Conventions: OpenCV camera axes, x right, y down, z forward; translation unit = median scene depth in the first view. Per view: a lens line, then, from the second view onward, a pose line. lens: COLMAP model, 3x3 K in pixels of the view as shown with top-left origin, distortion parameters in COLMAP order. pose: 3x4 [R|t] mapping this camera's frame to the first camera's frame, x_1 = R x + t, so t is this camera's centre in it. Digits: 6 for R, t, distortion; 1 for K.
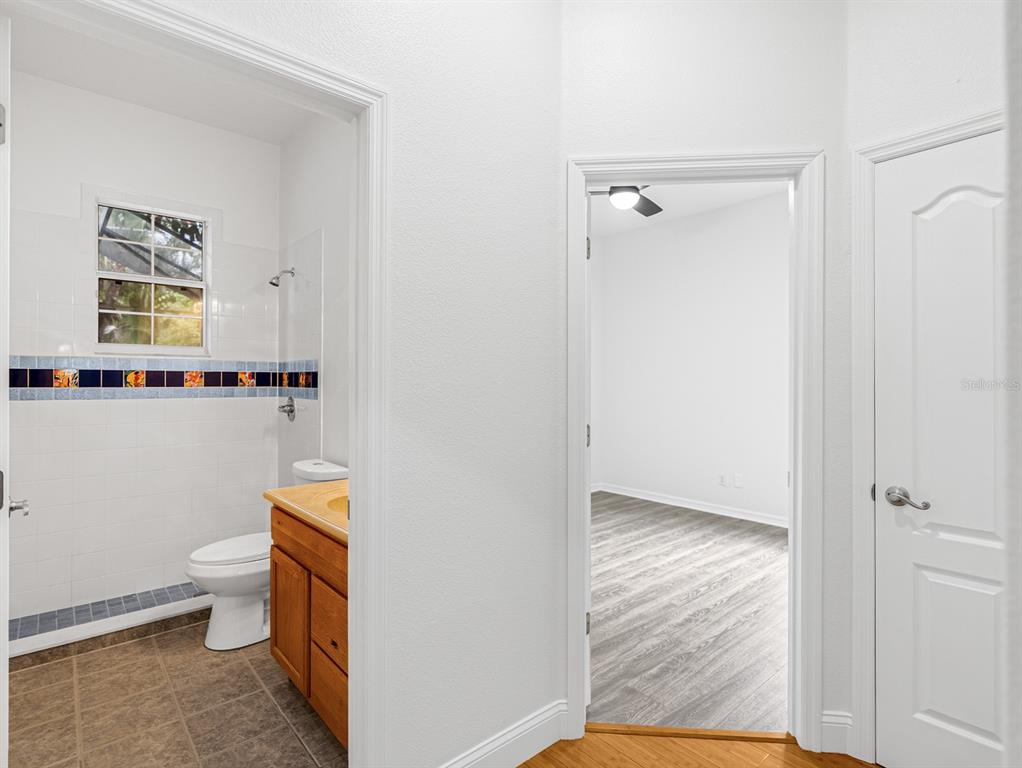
lens RADIAL K [[524.9, 0, 507.3], [0, 524.9, 381.1], [0, 0, 1]] dist [-0.010260, 0.003968]
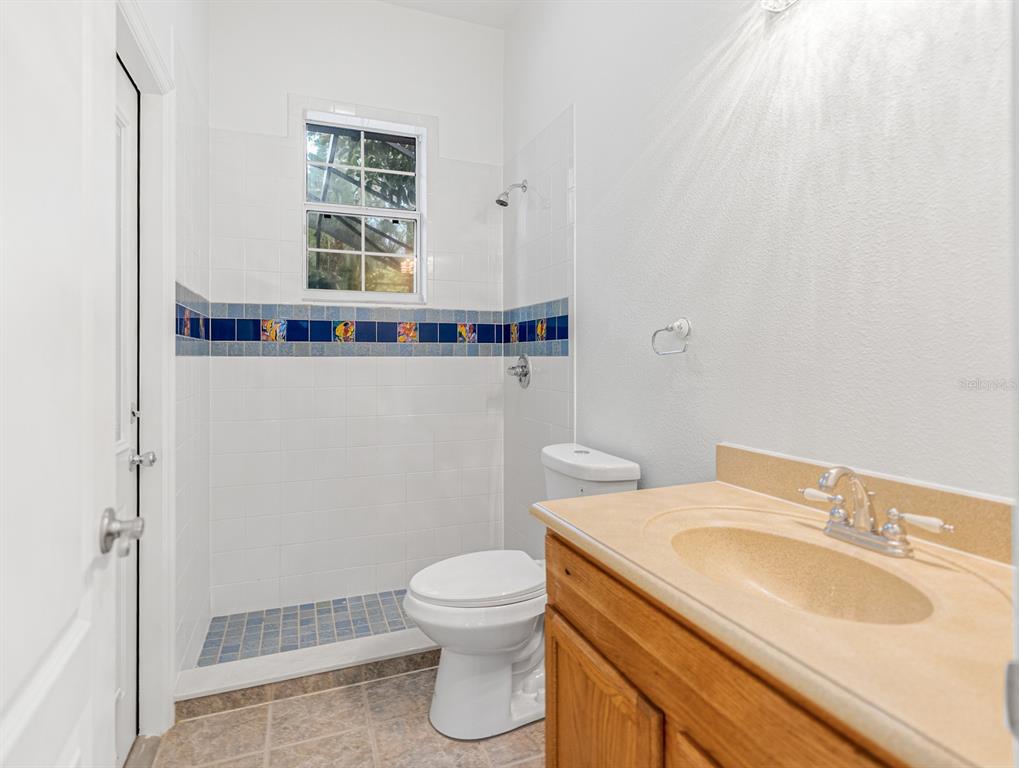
lens RADIAL K [[523.4, 0, 491.4], [0, 523.4, 356.8], [0, 0, 1]] dist [-0.010260, 0.003968]
pose [[0.935463, -0.005675, -0.353379, -0.208438], [0.005145, 0.999984, -0.002439, 0.036868], [0.353387, 0.000464, 0.935477, 0.315670]]
